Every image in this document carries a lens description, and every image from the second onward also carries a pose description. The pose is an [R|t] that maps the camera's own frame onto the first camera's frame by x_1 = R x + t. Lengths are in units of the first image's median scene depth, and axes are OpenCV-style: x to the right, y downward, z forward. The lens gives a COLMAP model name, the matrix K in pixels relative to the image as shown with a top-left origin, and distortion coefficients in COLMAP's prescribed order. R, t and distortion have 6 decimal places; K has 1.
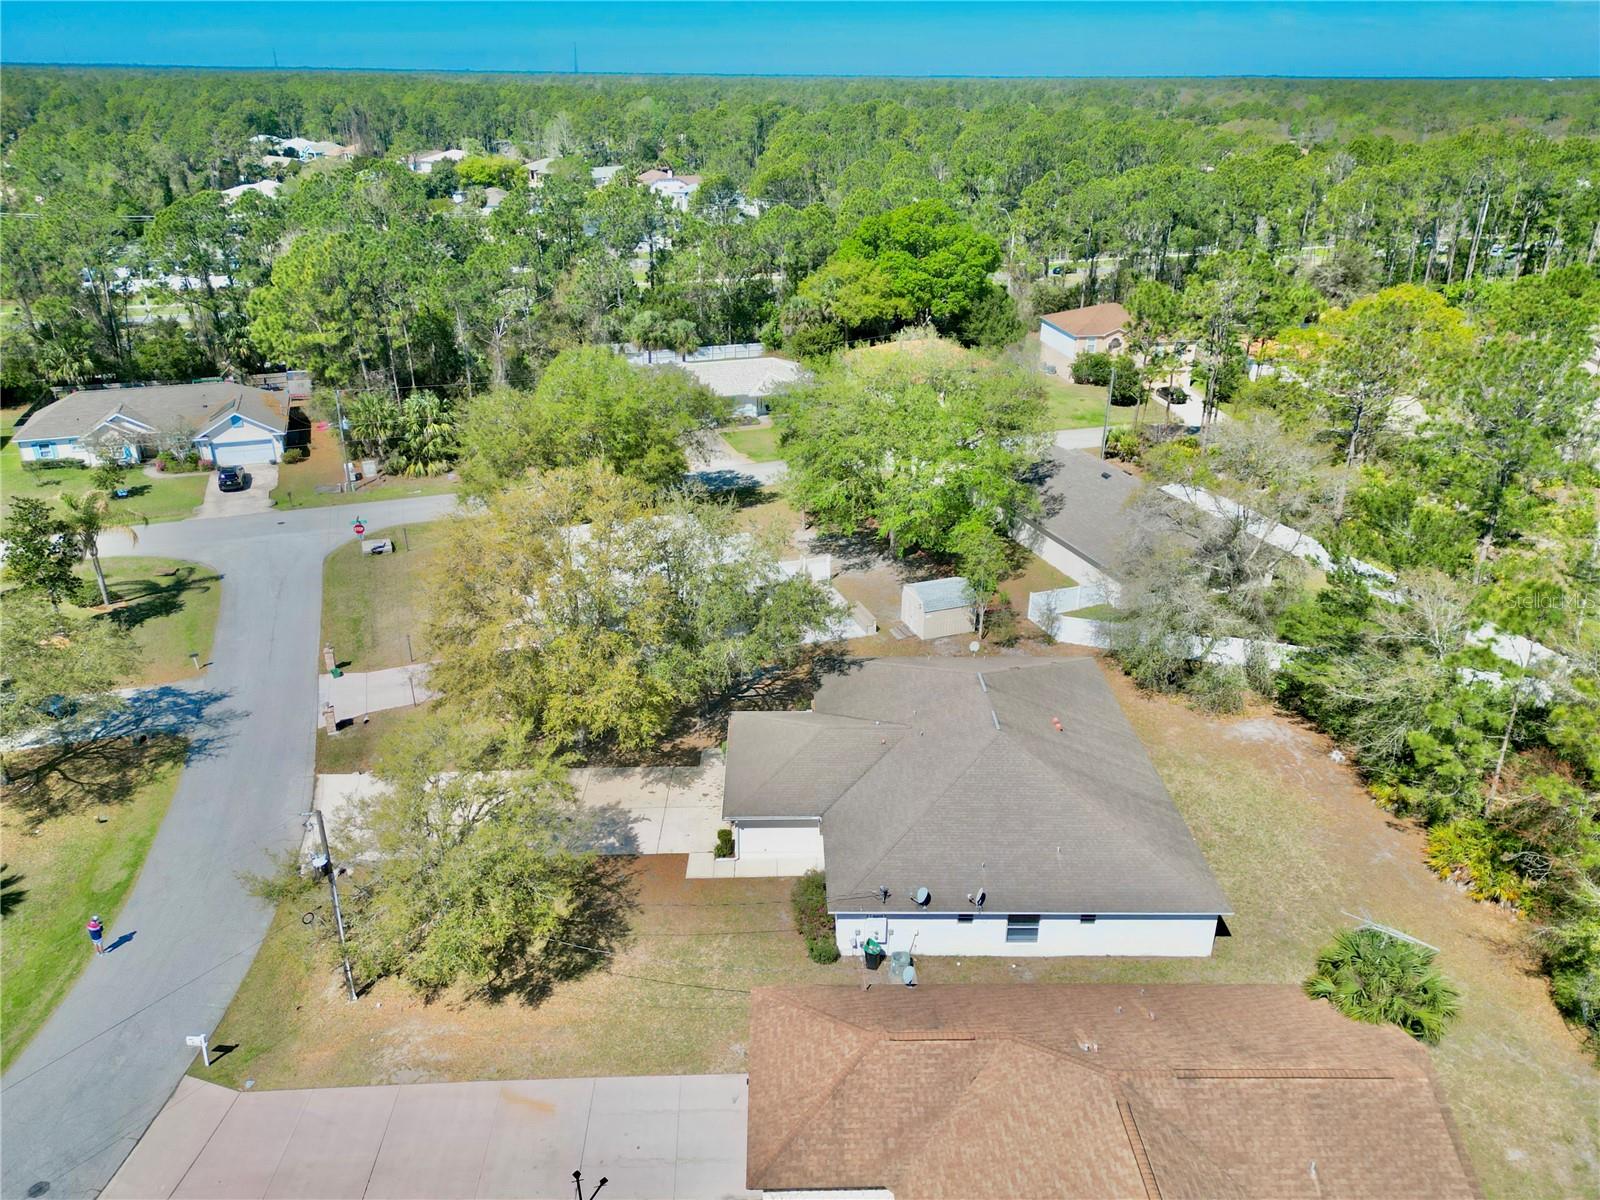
lens RADIAL K [[1118.9, 0, 790.3], [0, 1118.9, 590.5], [0, 0, 1]] dist [0.094604, -0.095115]
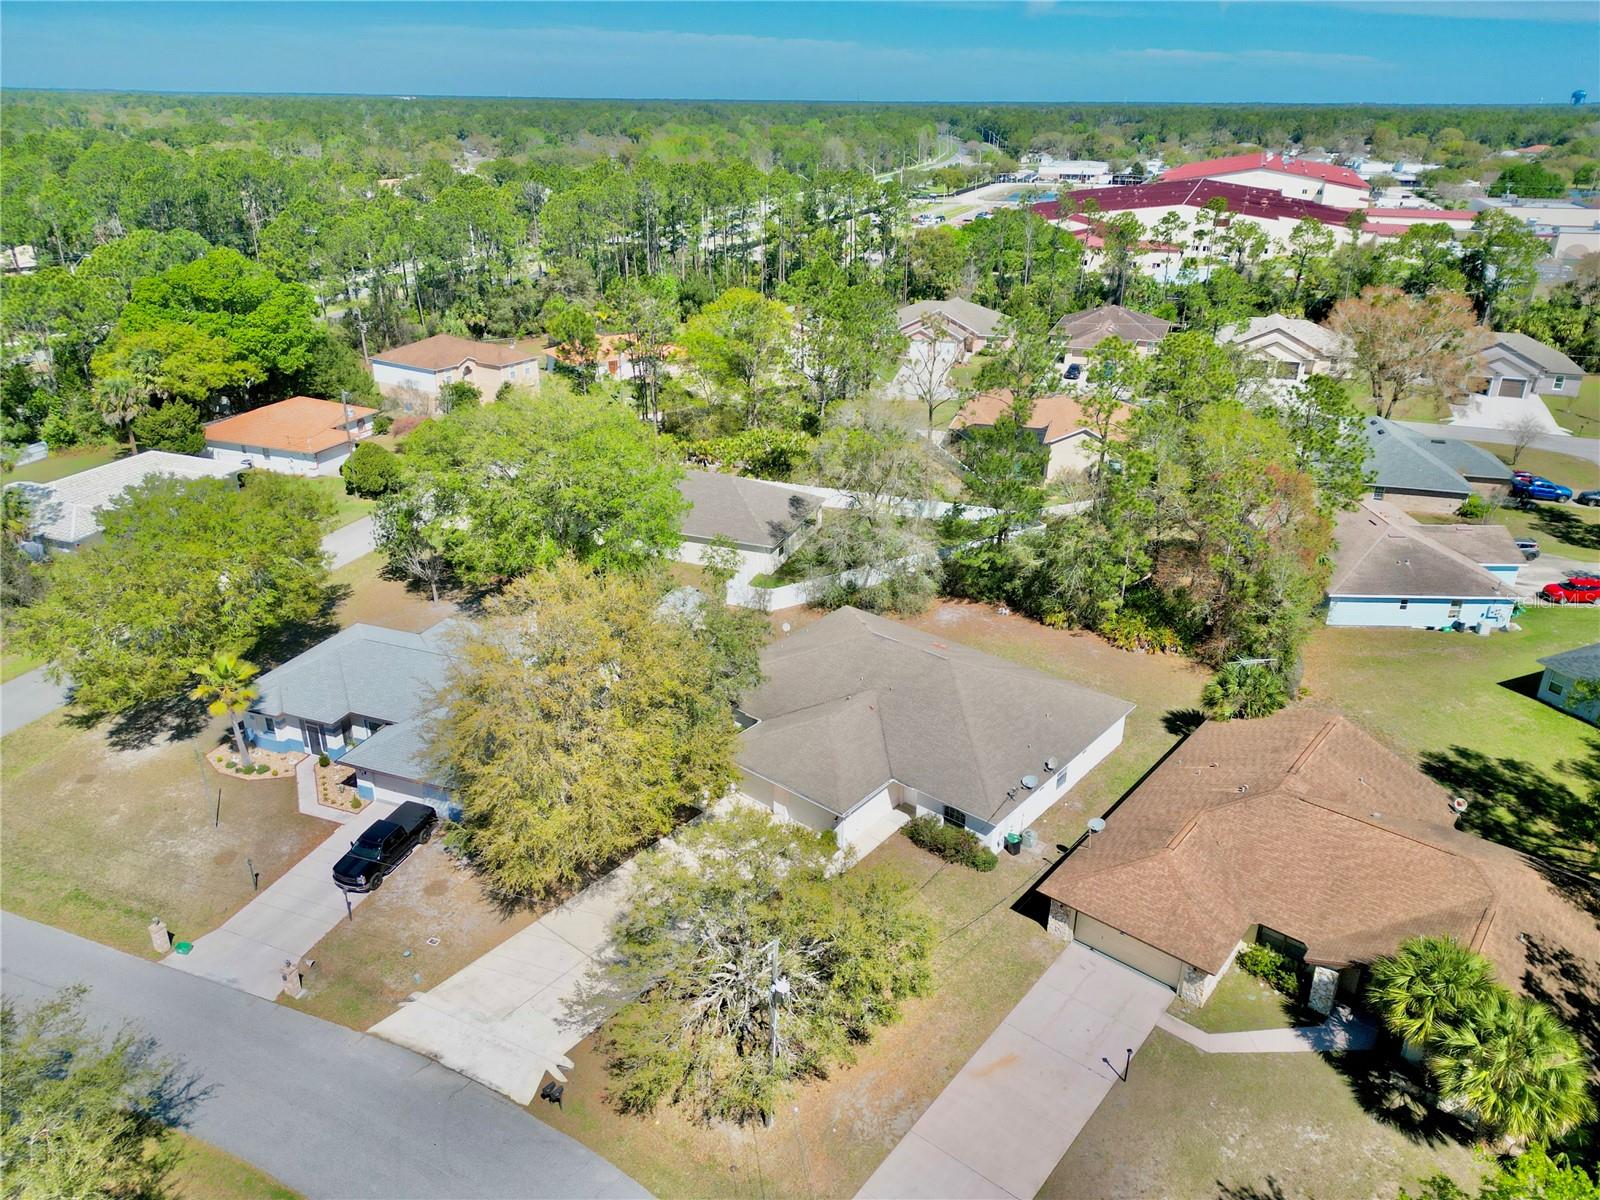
lens RADIAL K [[1118.9, 0, 790.3], [0, 1118.9, 590.5], [0, 0, 1]] dist [0.094604, -0.095115]
pose [[0.658156, -0.308596, 0.686730, -0.413059], [0.313296, 0.941670, 0.122898, -0.086691], [-0.684599, 0.134264, 0.716448, 0.103260]]
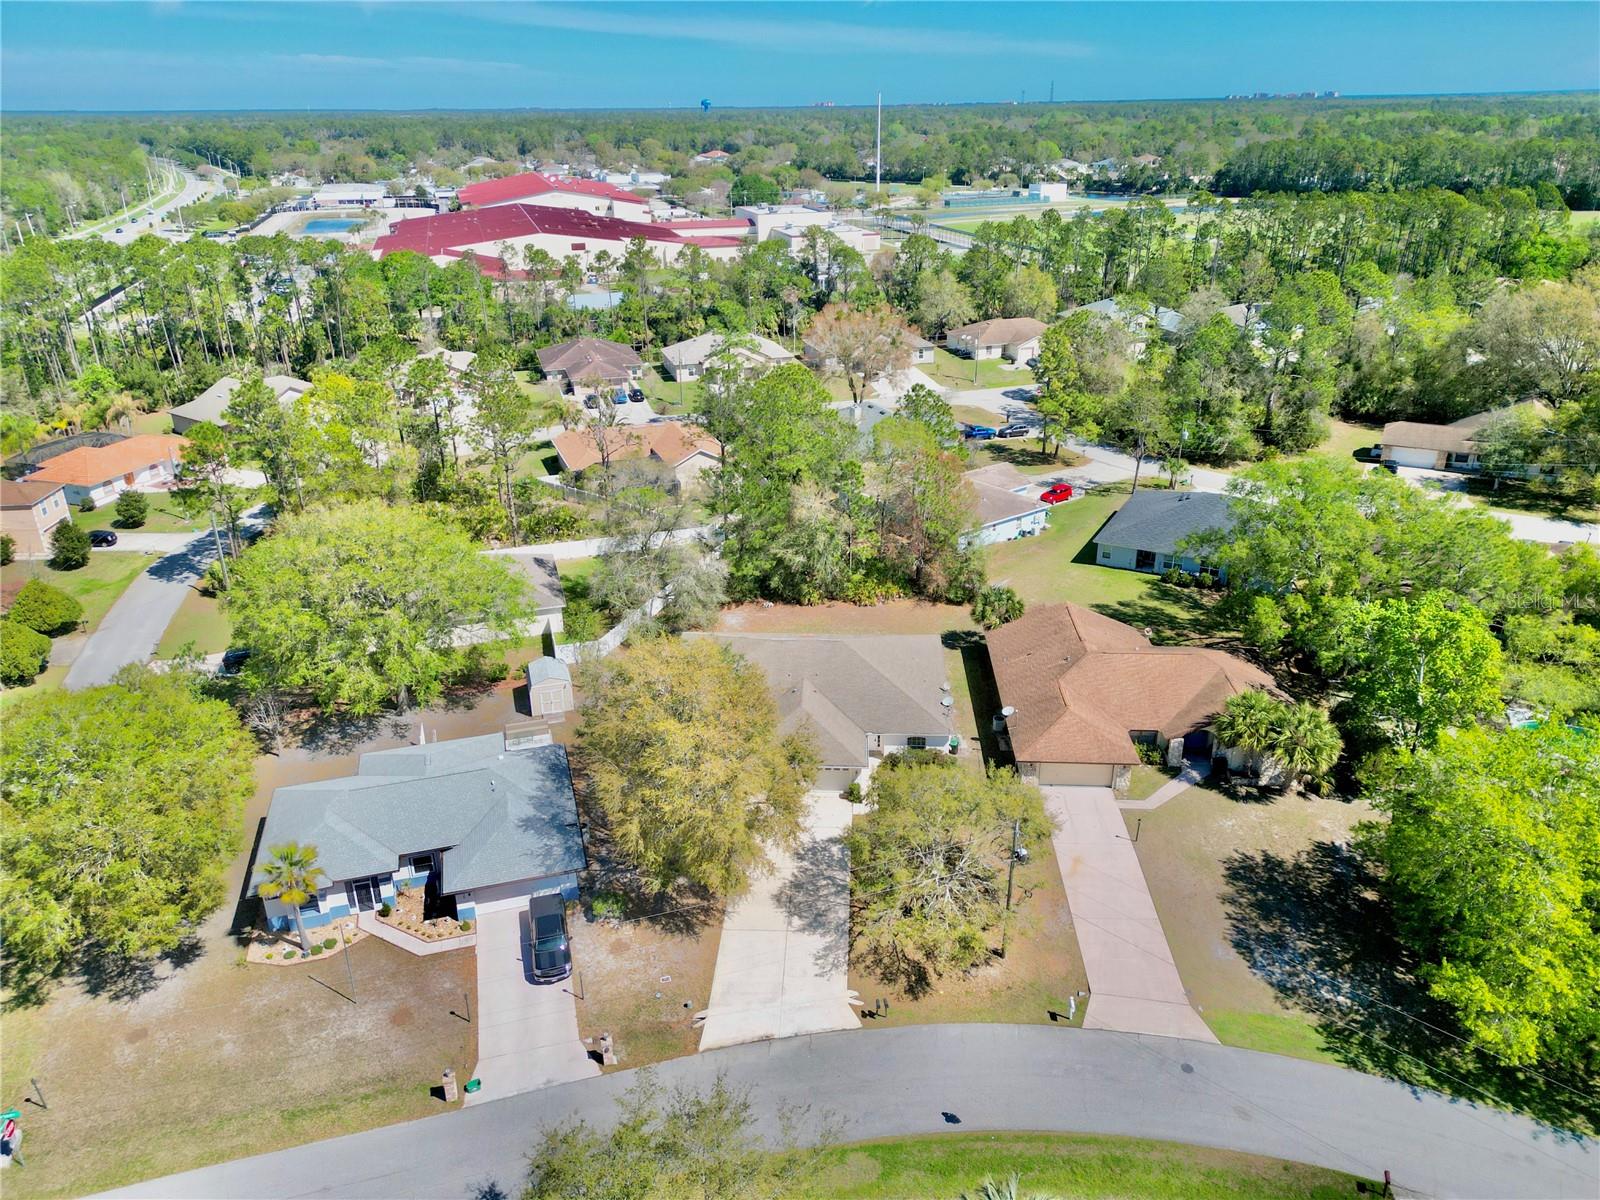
lens RADIAL K [[1118.9, 0, 790.3], [0, 1118.9, 590.5], [0, 0, 1]] dist [0.094604, -0.095115]
pose [[0.069440, -0.411135, 0.908926, -0.690389], [0.425672, 0.836226, 0.345730, -0.290294], [-0.902209, 0.362897, 0.233077, 0.340783]]
